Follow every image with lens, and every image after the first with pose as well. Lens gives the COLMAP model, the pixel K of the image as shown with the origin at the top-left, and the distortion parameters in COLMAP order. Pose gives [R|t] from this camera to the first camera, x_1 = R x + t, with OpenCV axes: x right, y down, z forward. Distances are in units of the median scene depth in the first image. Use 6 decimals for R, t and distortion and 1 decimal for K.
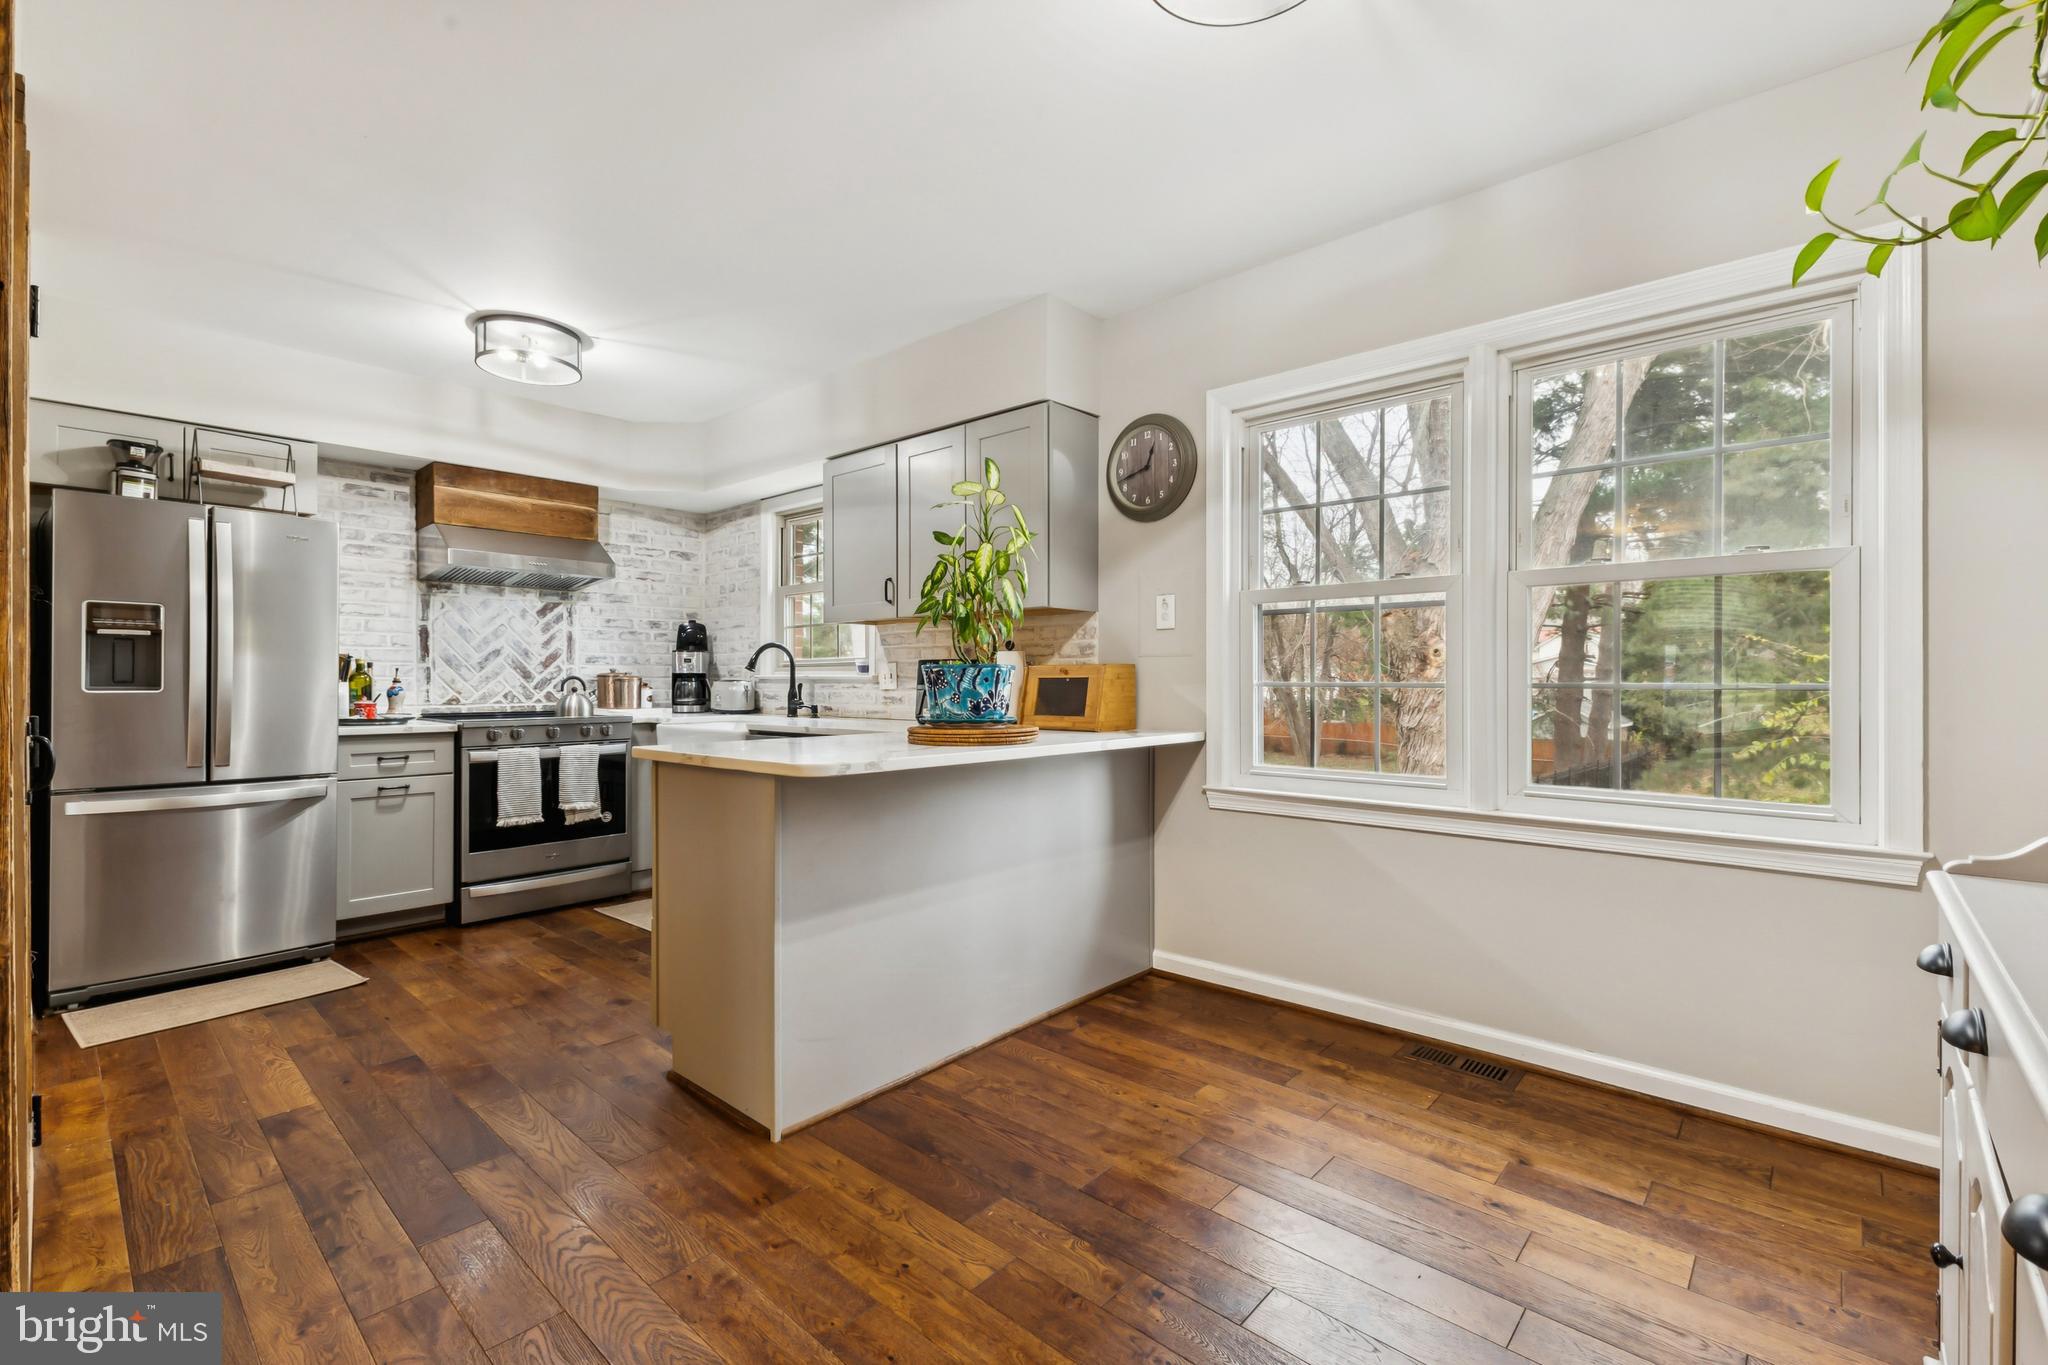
lens RADIAL K [[885.0, 0, 1014.0], [0, 885.0, 677.9], [0, 0, 1]] dist [0.012578, -0.000348]
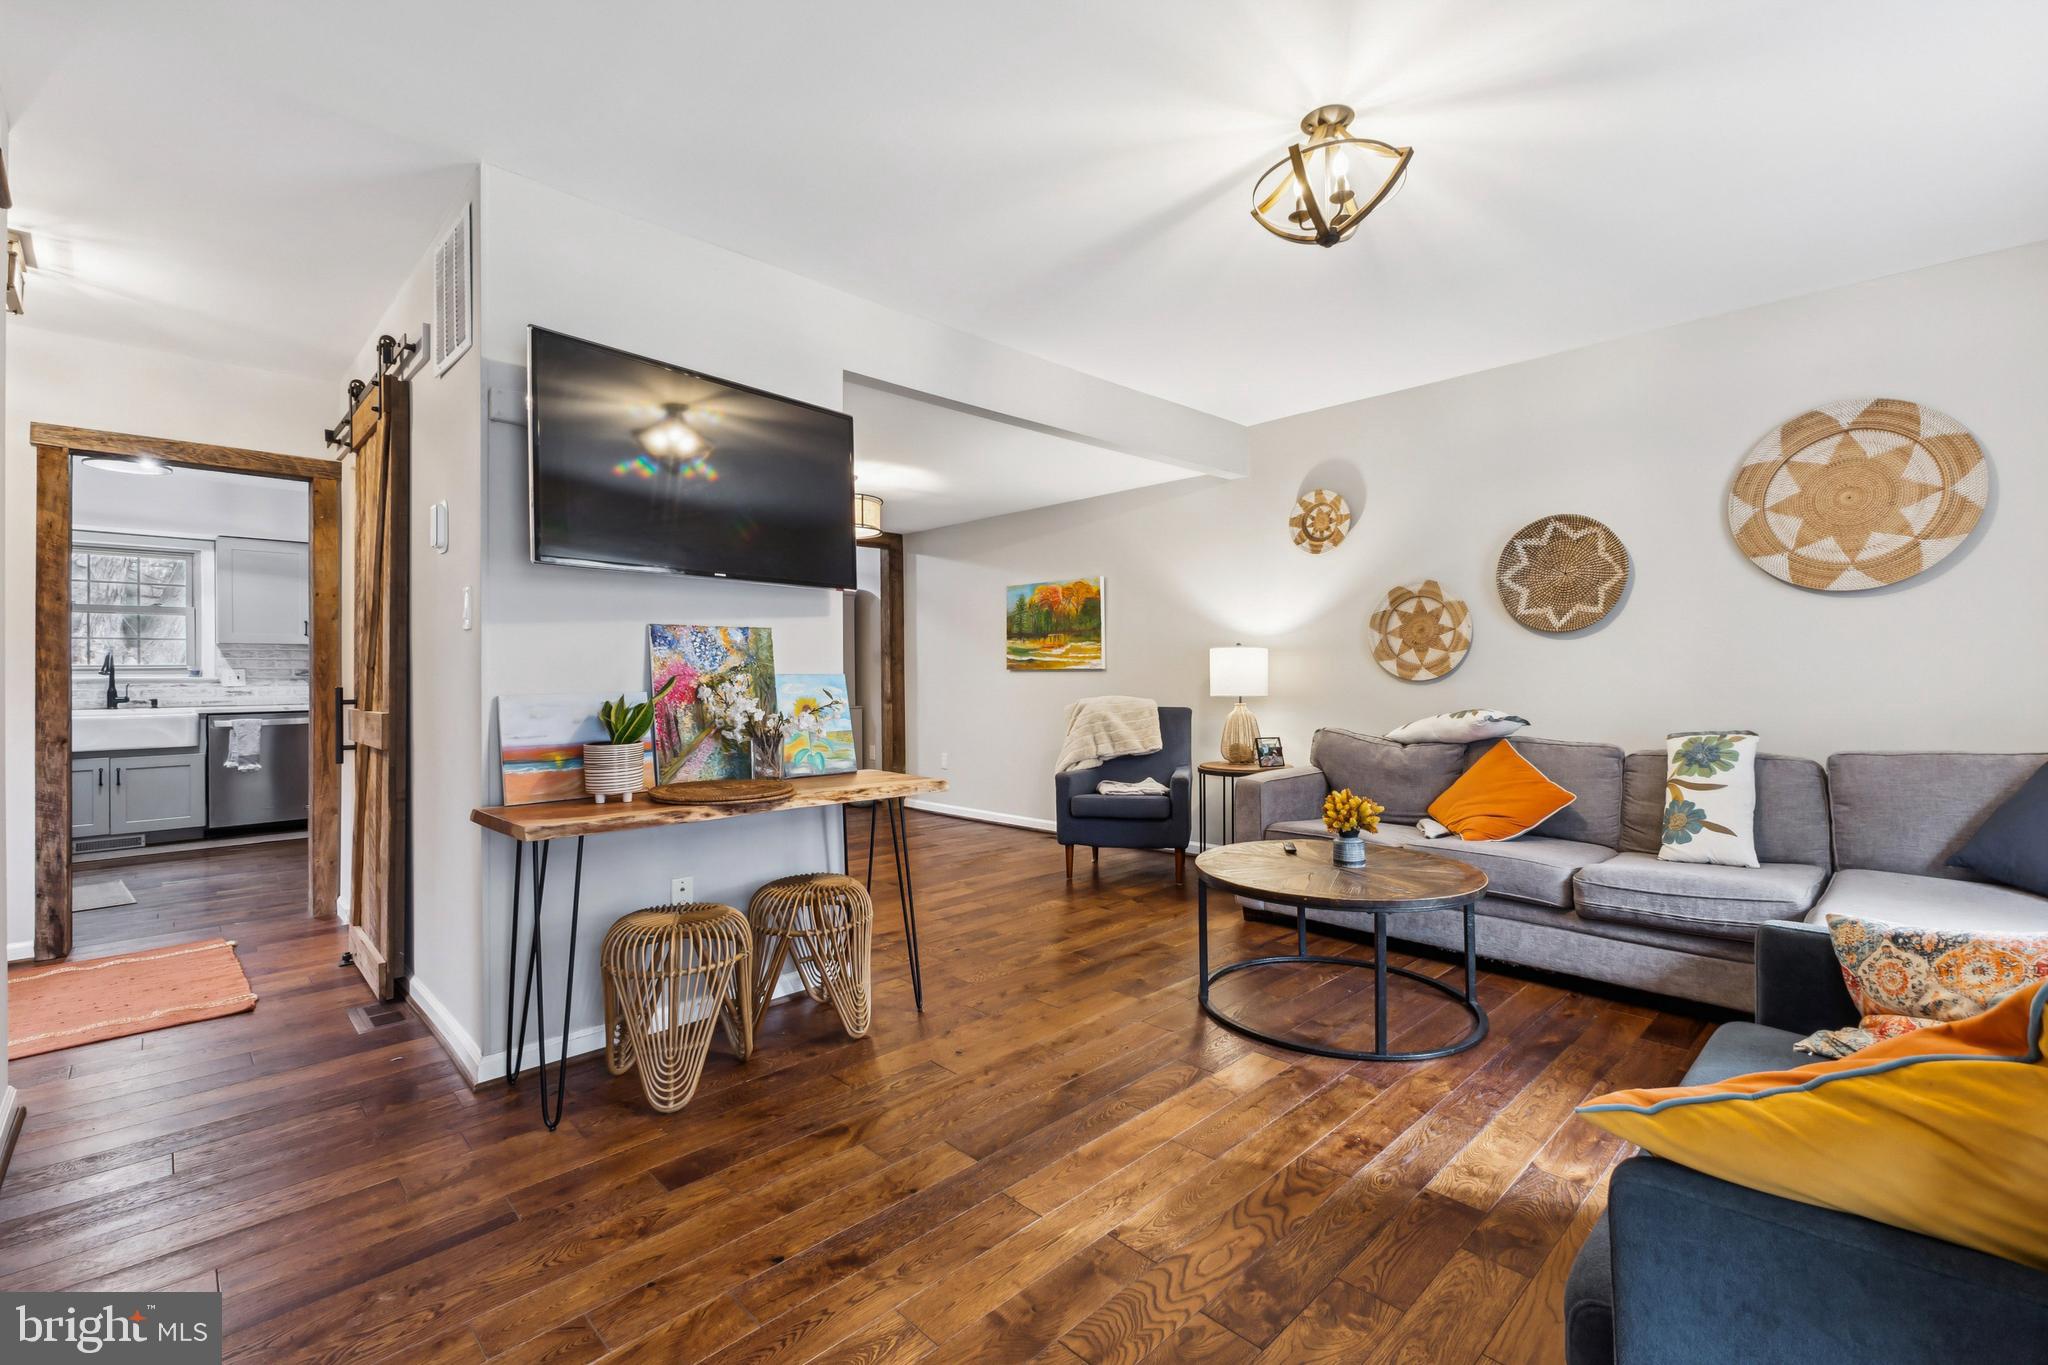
lens RADIAL K [[885.0, 0, 1016.3], [0, 885.0, 672.2], [0, 0, 1]] dist [0.012578, -0.000348]
pose [[0.068486, 0.002918, 0.997648, -1.762450], [0.004985, 0.999982, -0.003267, -0.000060], [-0.997640, 0.005197, 0.068470, -0.504522]]
